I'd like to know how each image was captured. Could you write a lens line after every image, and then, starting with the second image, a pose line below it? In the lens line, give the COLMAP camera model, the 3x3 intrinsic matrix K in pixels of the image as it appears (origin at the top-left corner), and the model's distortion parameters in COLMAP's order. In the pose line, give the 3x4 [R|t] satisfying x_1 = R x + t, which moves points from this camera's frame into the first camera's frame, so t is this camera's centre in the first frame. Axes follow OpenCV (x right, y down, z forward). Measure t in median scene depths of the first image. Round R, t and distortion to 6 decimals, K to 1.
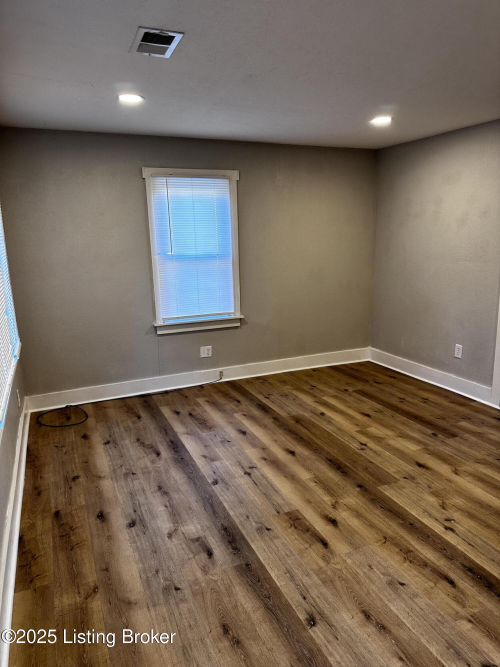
lens RADIAL K [[469.3, 0, 248.7], [0, 469.3, 332.2], [0, 0, 1]] dist [0.116563, -0.192488]
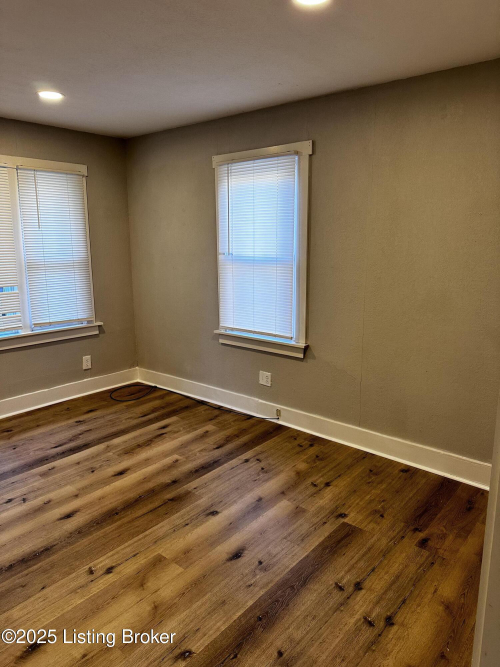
lens RADIAL K [[469.3, 0, 248.7], [0, 469.3, 332.2], [0, 0, 1]] dist [0.116563, -0.192488]
pose [[0.437854, 0.200274, -0.876455, 0.649663], [-0.185707, 0.973996, 0.129788, -0.149404], [0.879657, 0.105936, 0.463660, 0.667350]]
